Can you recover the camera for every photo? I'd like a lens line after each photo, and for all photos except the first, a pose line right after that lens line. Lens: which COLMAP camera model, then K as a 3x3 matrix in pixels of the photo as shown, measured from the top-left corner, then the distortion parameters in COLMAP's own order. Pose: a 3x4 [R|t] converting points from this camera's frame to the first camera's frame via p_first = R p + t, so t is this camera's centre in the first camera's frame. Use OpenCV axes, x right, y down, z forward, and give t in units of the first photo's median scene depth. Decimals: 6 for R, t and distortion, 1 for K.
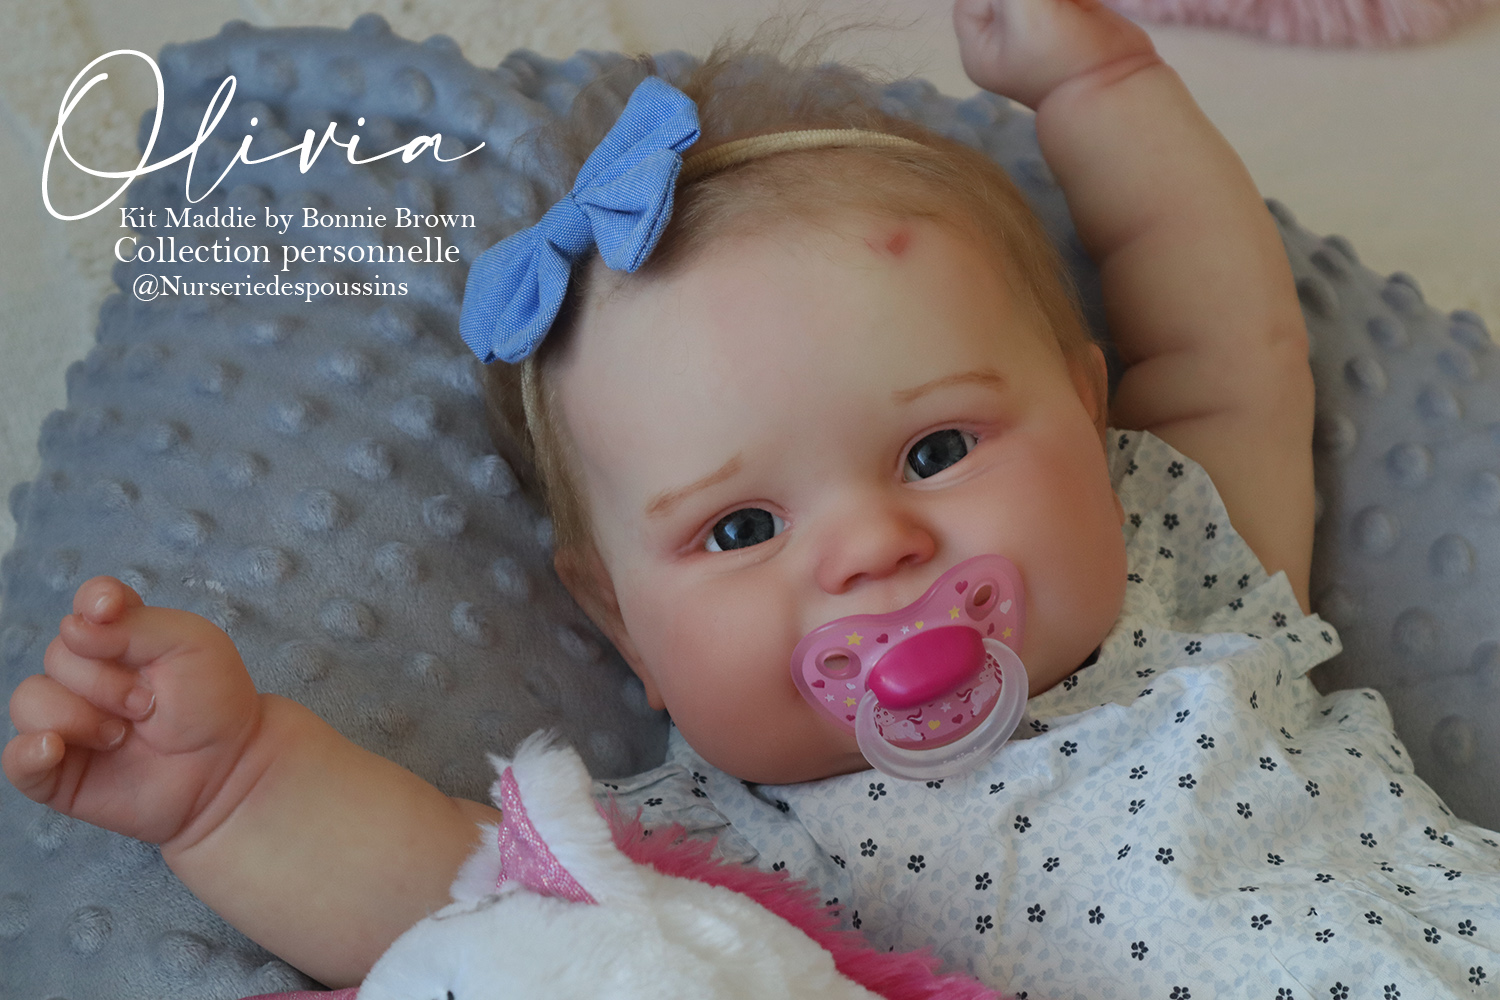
lens RADIAL K [[3061.5, 0, 744.9], [0, 3061.5, 494.6], [0, 0, 1]] dist [-0.182169, 0.000000]
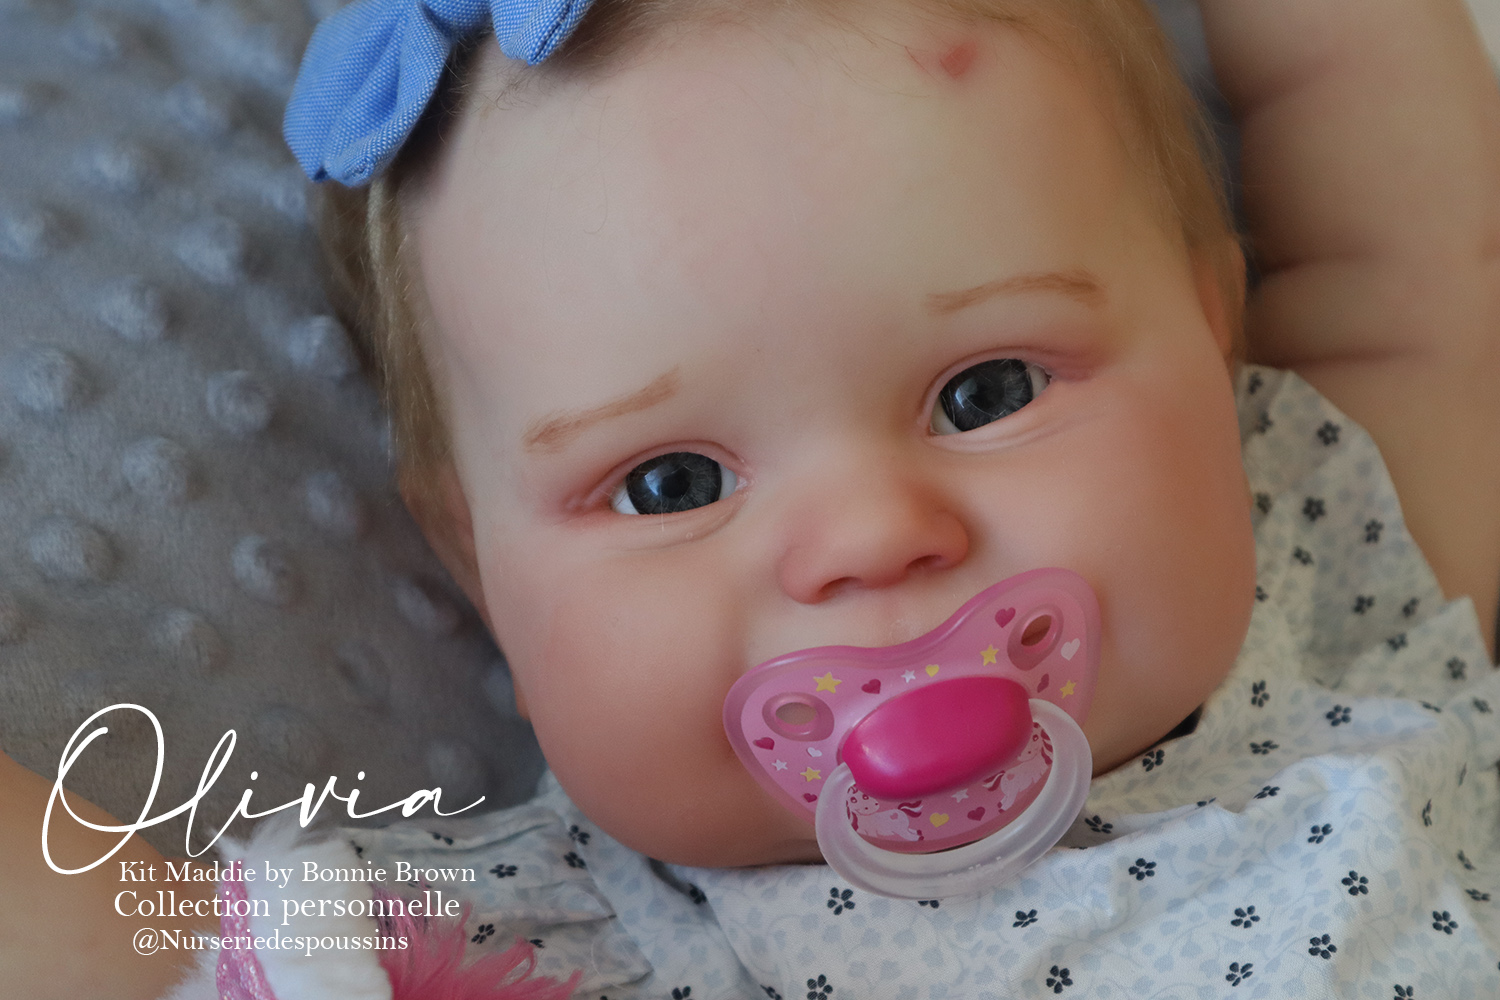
lens RADIAL K [[3061.5, 0, 765.2], [0, 3061.5, 509.0], [0, 0, 1]] dist [-0.182169, 0.000000]
pose [[0.995238, 0.097159, 0.007857, 0.013893], [-0.097471, 0.992791, 0.069747, -0.029242], [-0.001024, -0.070181, 0.997534, 0.355207]]
